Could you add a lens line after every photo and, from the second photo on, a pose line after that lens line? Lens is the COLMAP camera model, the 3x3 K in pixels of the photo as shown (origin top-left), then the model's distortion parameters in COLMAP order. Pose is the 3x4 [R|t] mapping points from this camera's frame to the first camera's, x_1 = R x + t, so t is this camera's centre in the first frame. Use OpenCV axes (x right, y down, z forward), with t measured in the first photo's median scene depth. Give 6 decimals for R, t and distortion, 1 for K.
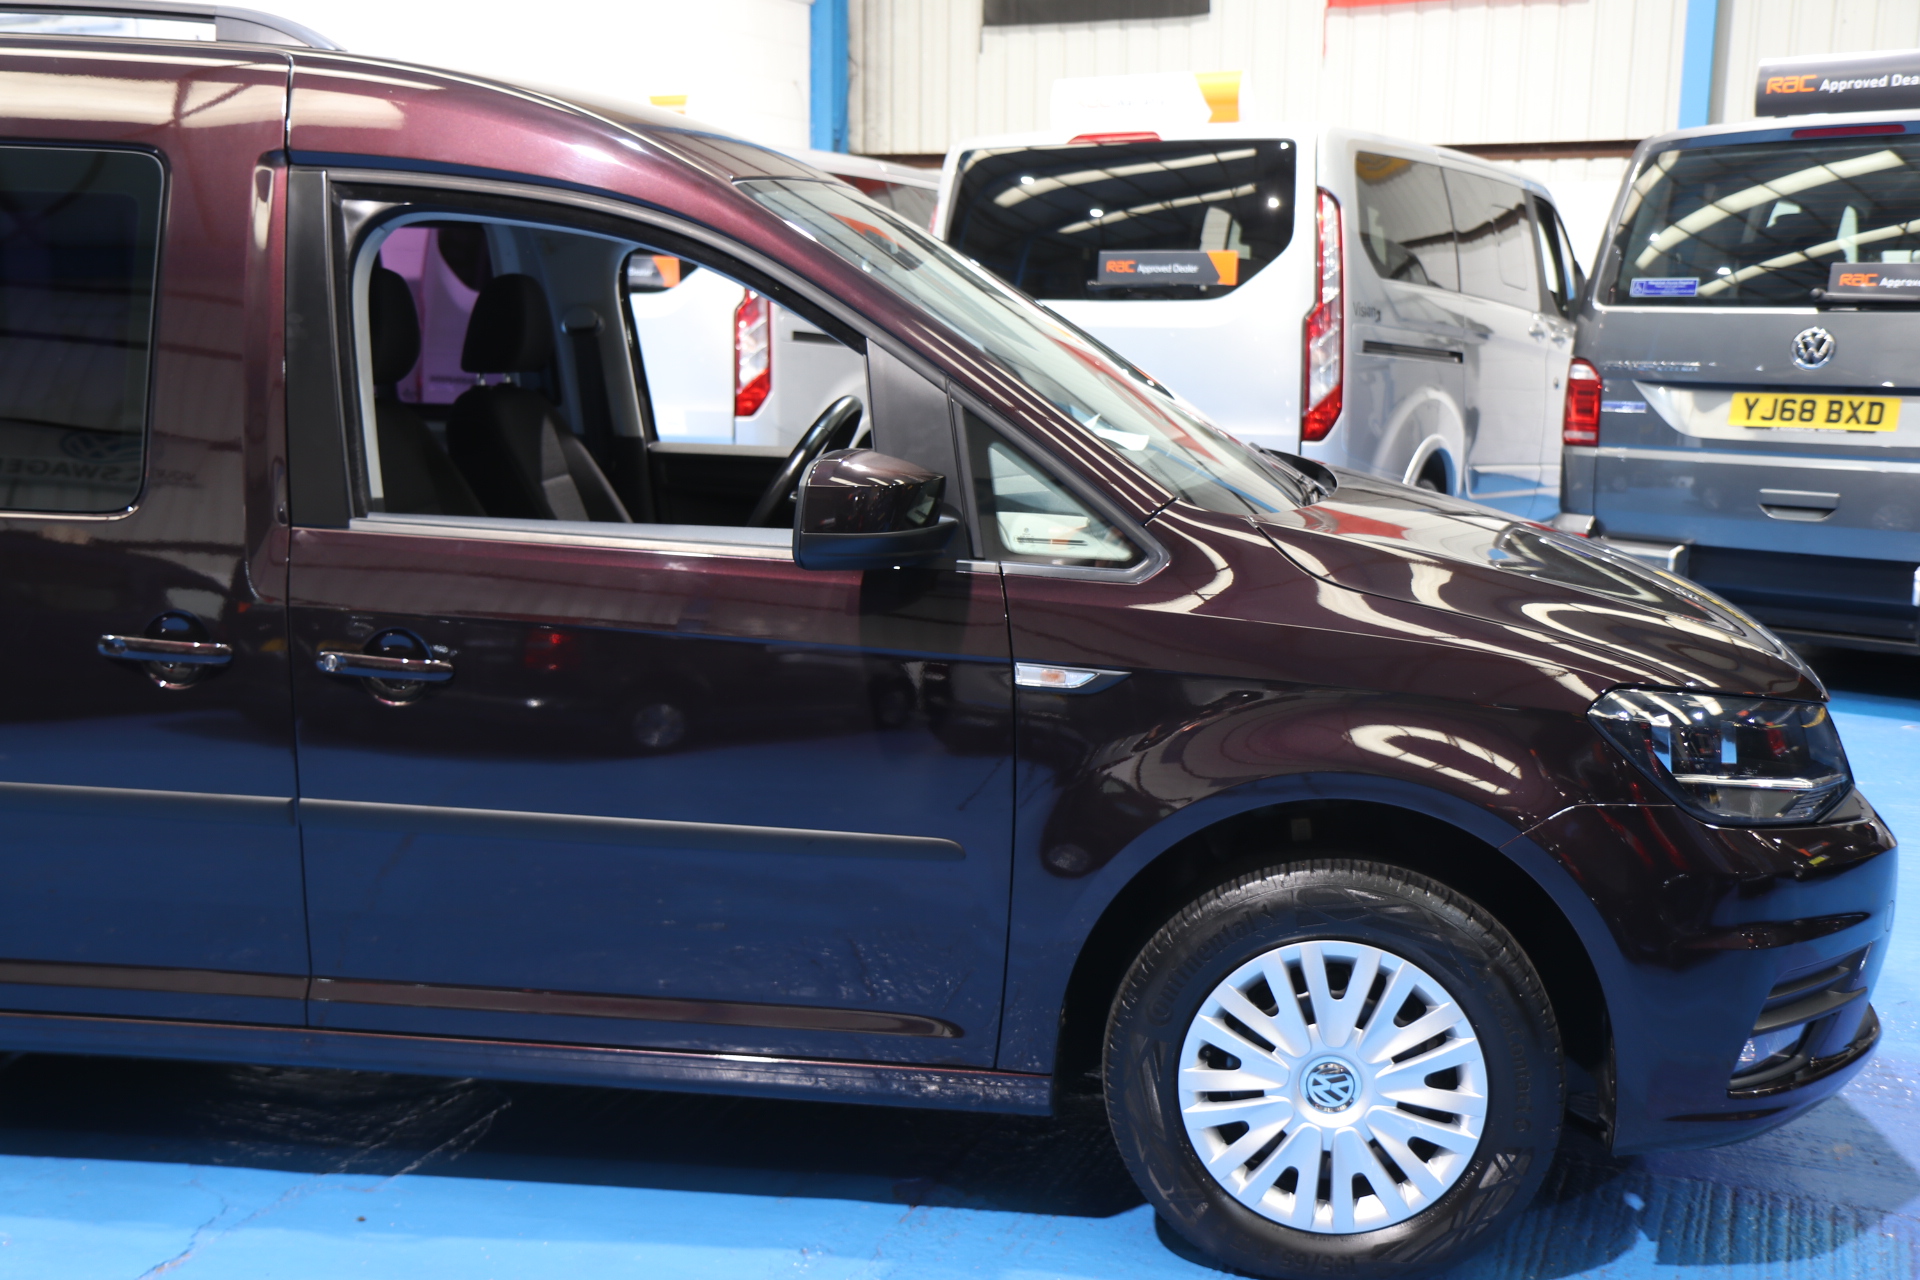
lens RADIAL K [[2039.9, 0, 960.0], [0, 2039.9, 640.0], [0, 0, 1]] dist [-0.017127, 0.202573]
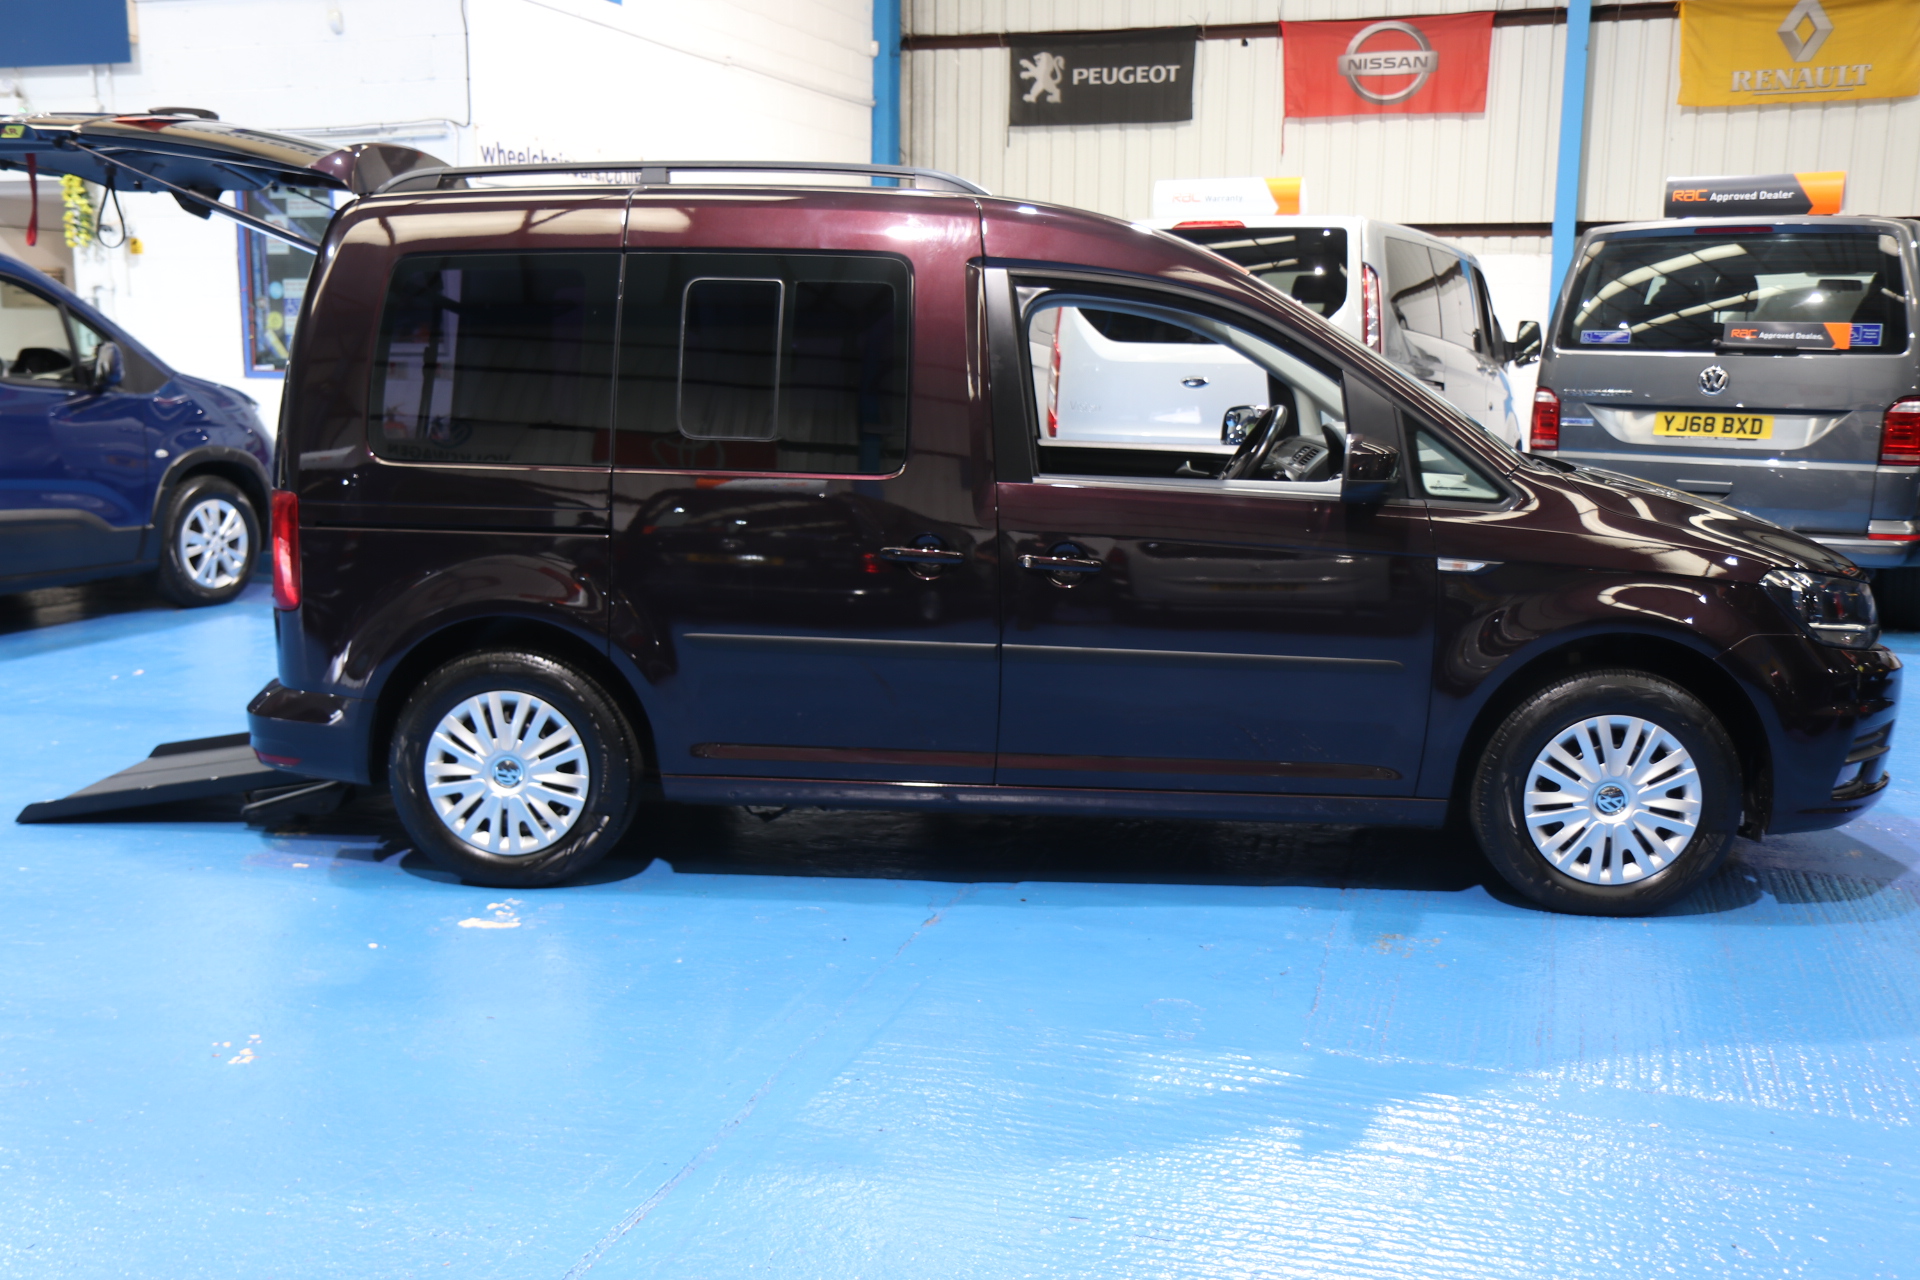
lens RADIAL K [[1786.5, 0, 960.0], [0, 1786.5, 640.0], [0, 0, 1]] dist [-0.044095, 0.131381]
pose [[0.997130, -0.009464, 0.075116, -0.449593], [0.009295, 0.999953, 0.002595, 0.067128], [-0.075137, -0.001889, 0.997171, -0.441086]]
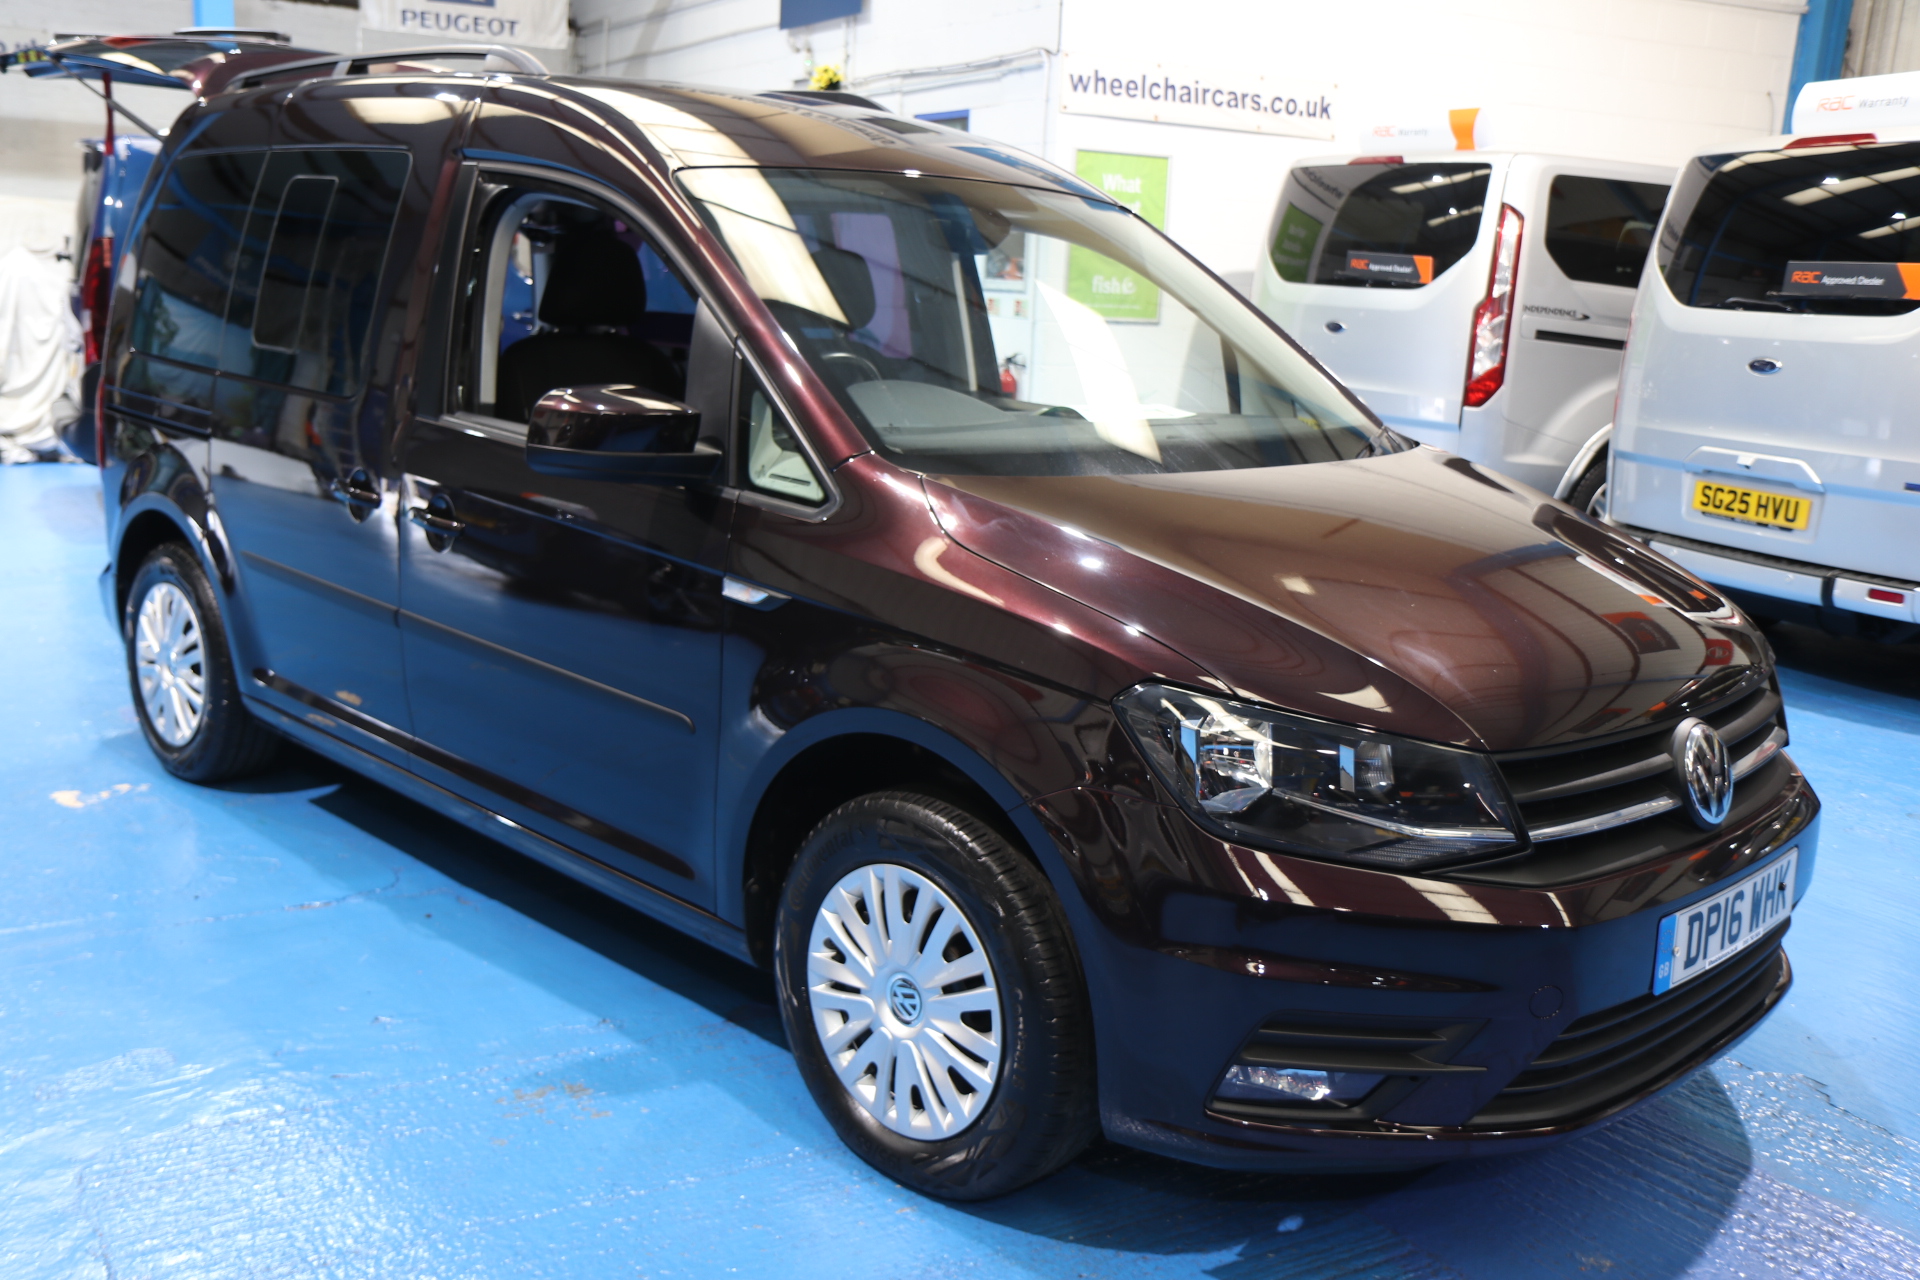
lens RADIAL K [[1786.5, 0, 960.0], [0, 1786.5, 640.0], [0, 0, 1]] dist [-0.044095, 0.131381]
pose [[0.796671, 0.154499, -0.584334, 0.676796], [-0.141028, 0.987609, 0.068851, -0.038382], [0.587730, 0.027556, 0.808588, 0.222494]]
